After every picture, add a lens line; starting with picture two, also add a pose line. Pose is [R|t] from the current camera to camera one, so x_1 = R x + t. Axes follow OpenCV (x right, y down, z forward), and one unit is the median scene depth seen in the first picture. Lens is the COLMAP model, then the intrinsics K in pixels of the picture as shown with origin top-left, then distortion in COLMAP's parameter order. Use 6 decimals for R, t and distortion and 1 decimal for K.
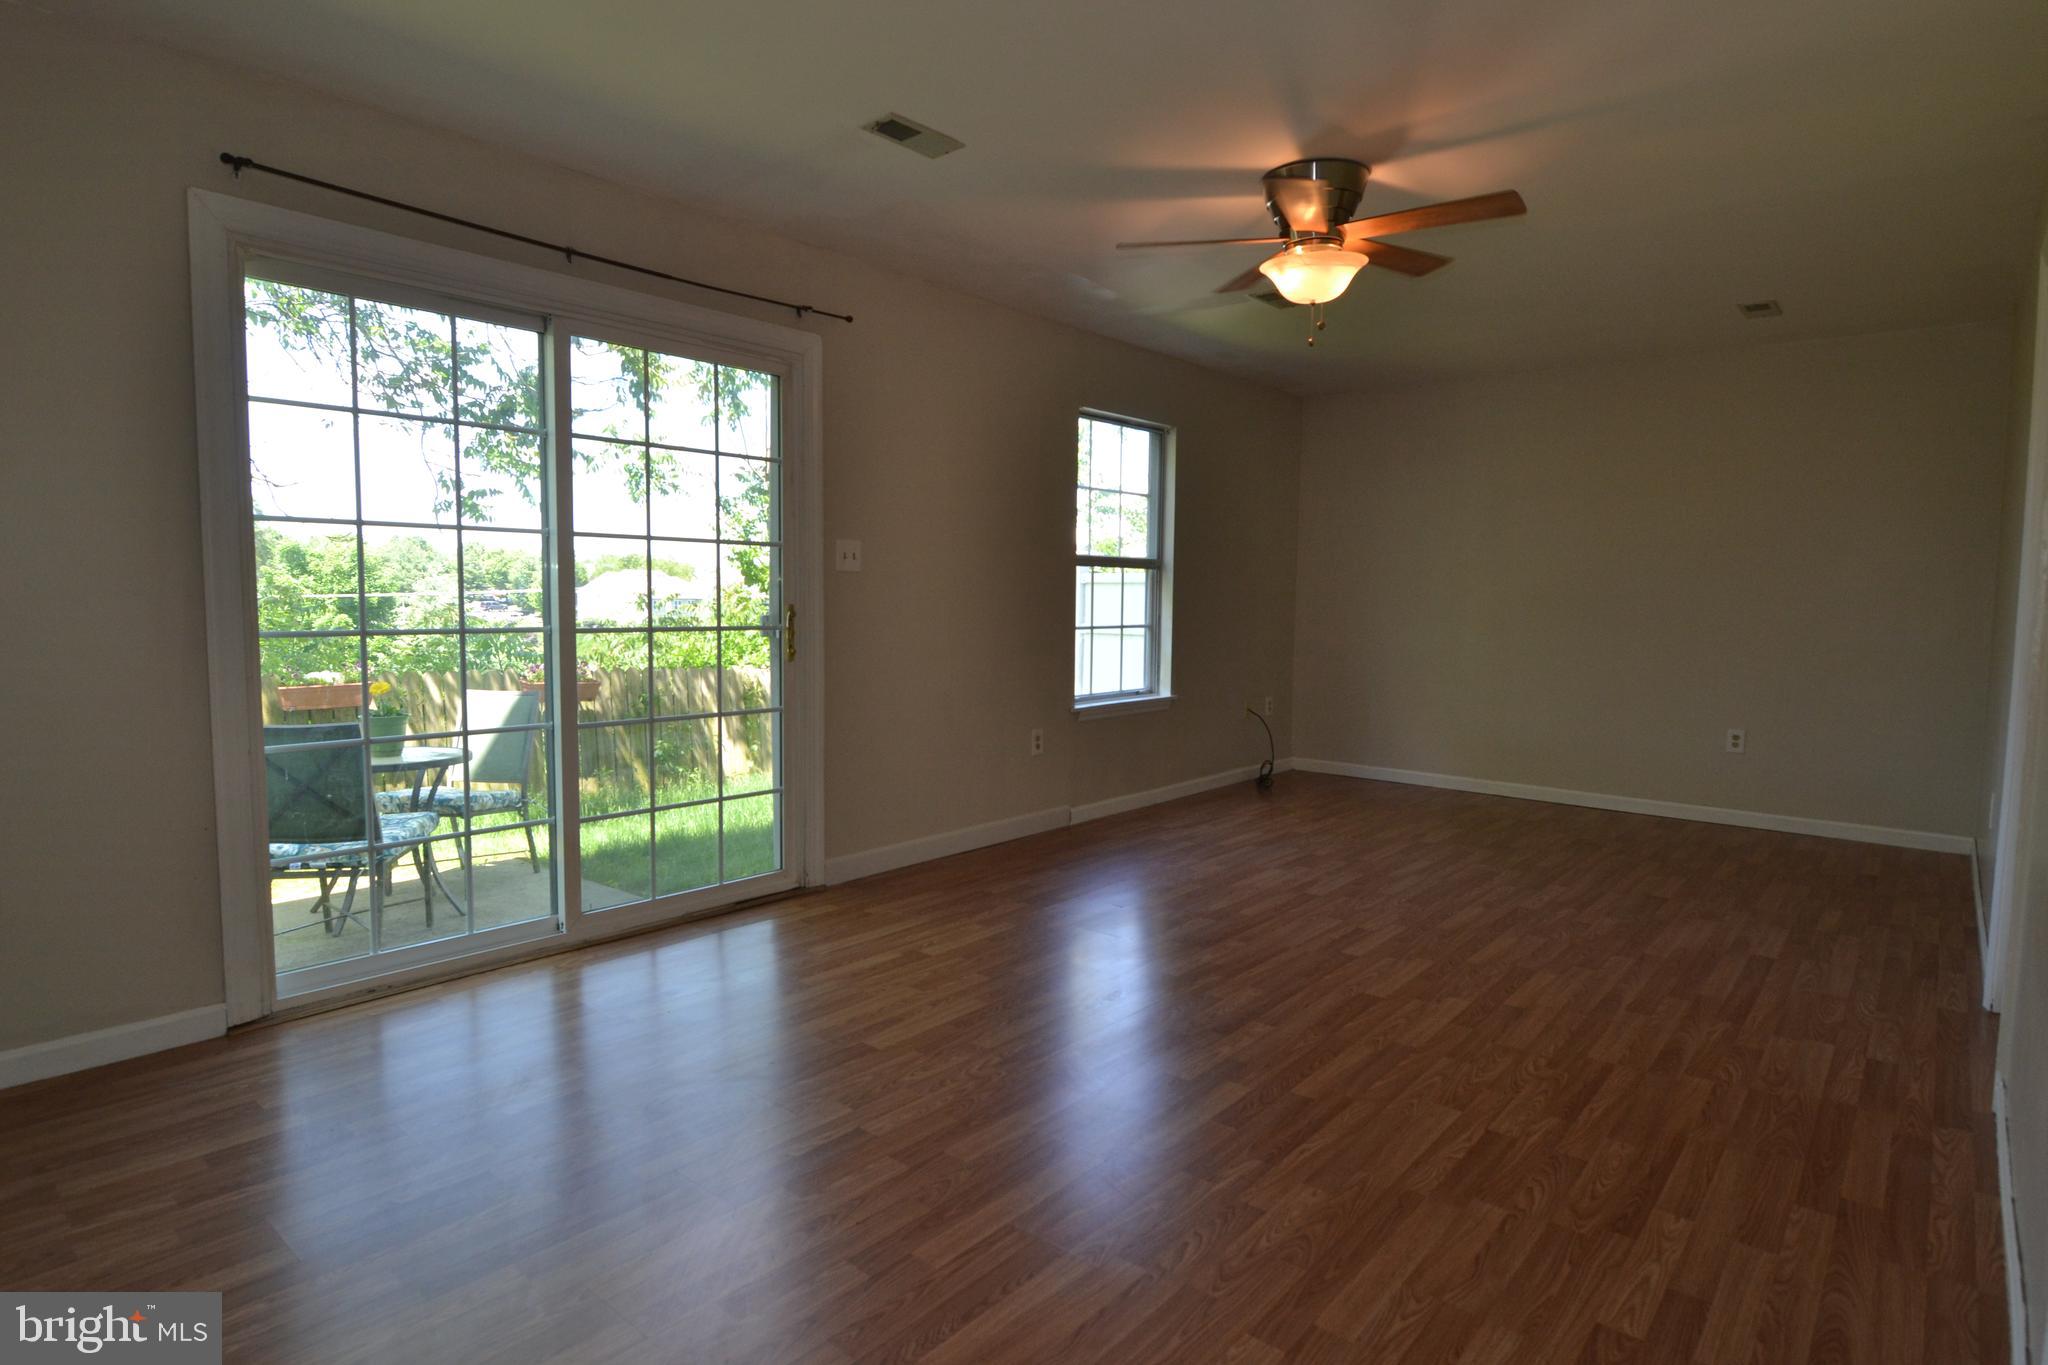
lens RADIAL K [[1105.0, 0, 1017.0], [0, 1105.0, 683.7], [0, 0, 1]] dist [-0.005963, -0.000334]
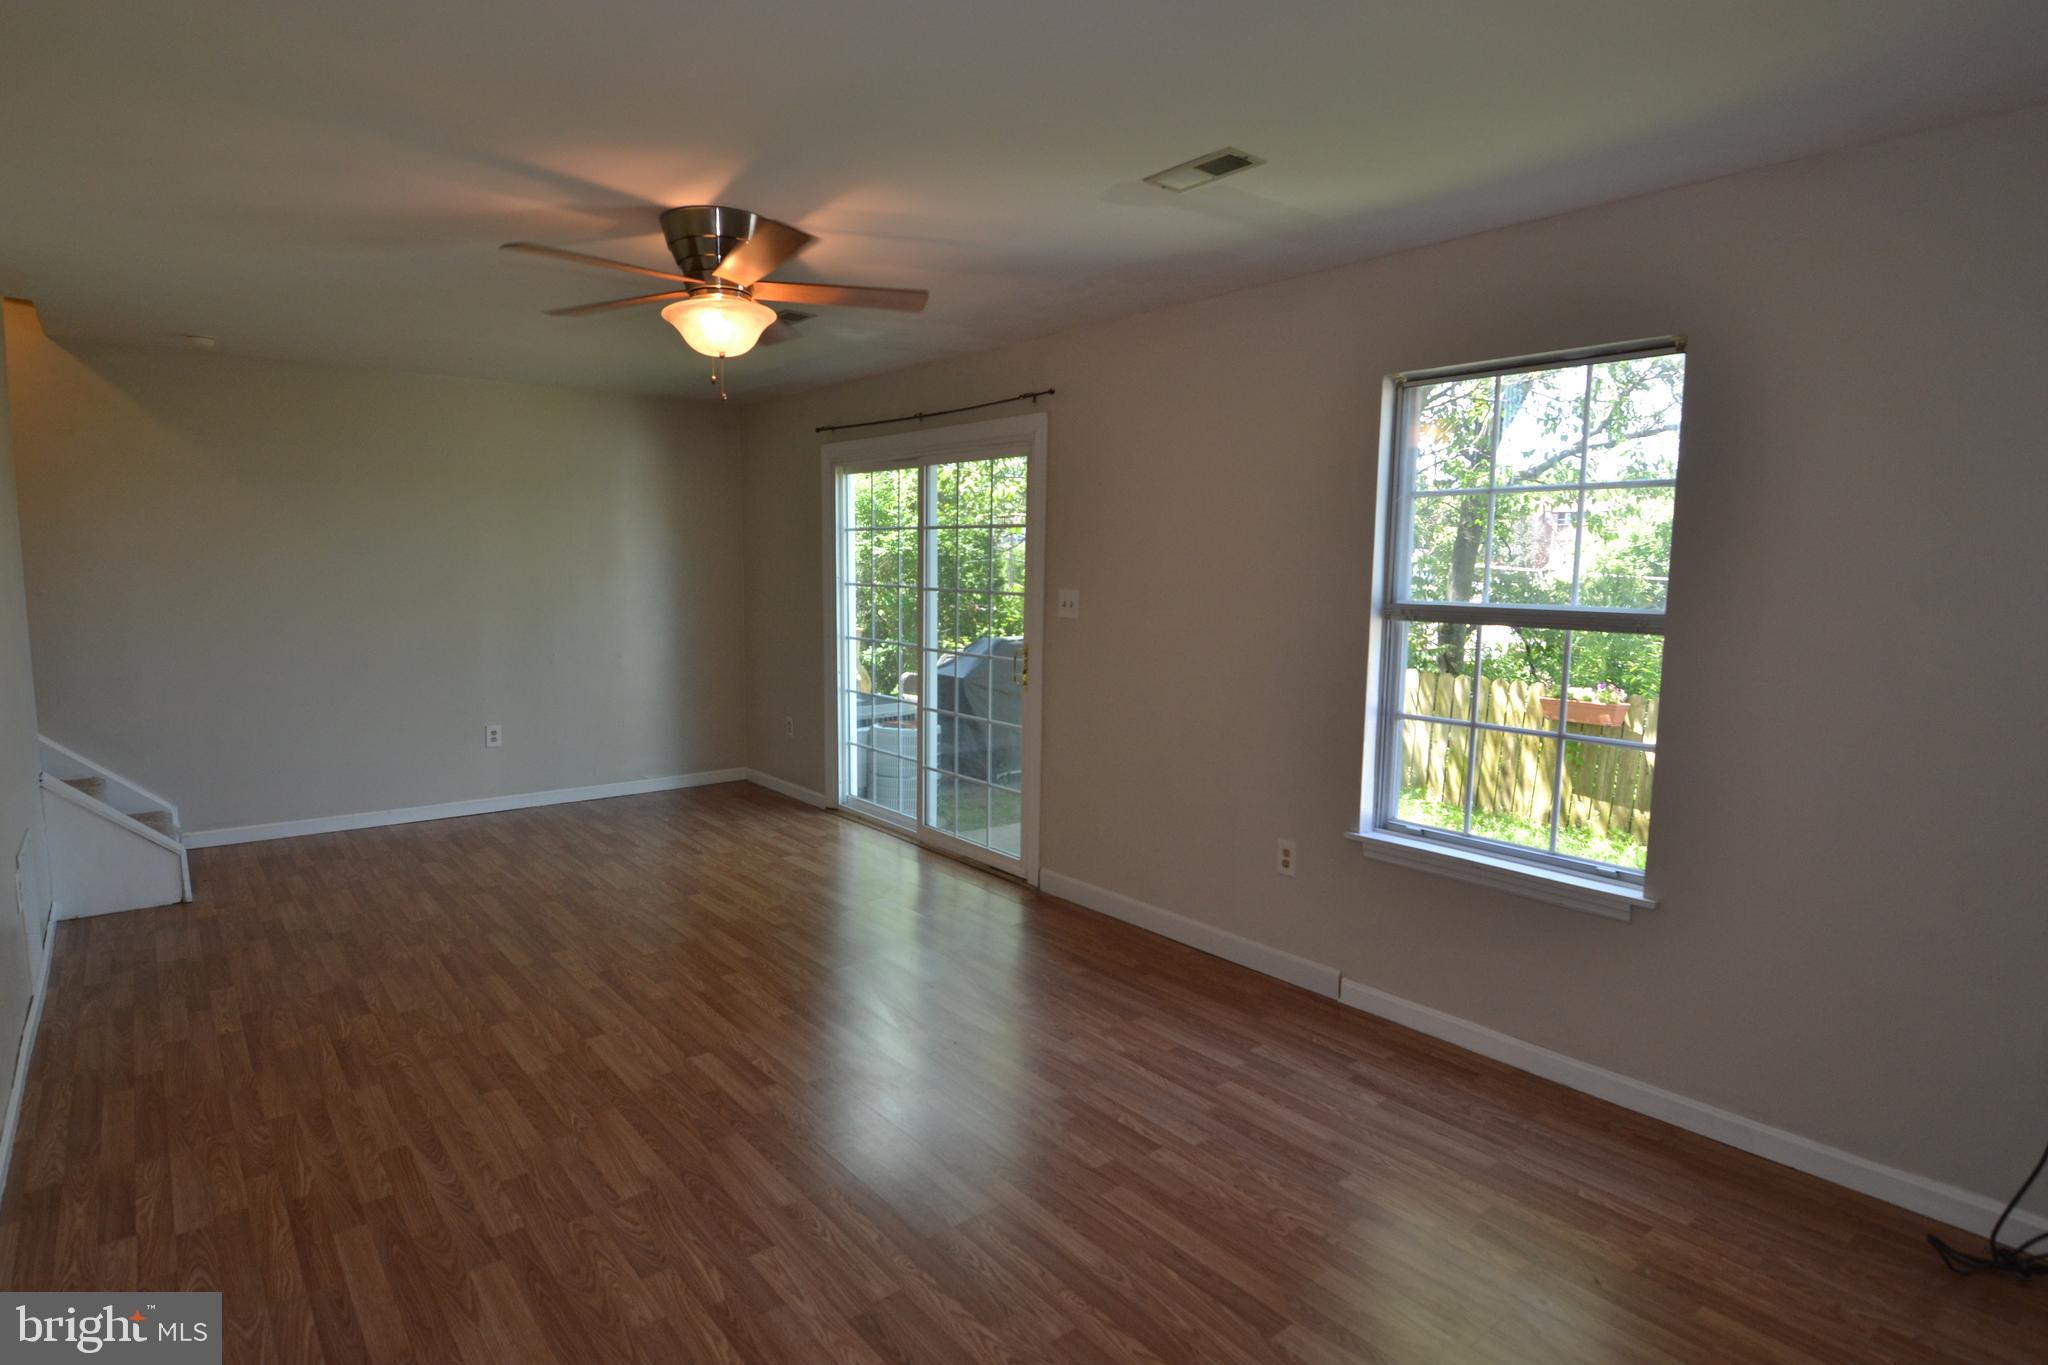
lens RADIAL K [[1105.0, 0, 1013.5], [0, 1105.0, 679.4], [0, 0, 1]] dist [-0.005963, -0.000334]
pose [[-0.193290, 0.096203, -0.976414, 1.336693], [-0.089586, 0.989294, 0.115207, -0.234082], [0.977043, 0.109742, -0.182602, 1.655672]]
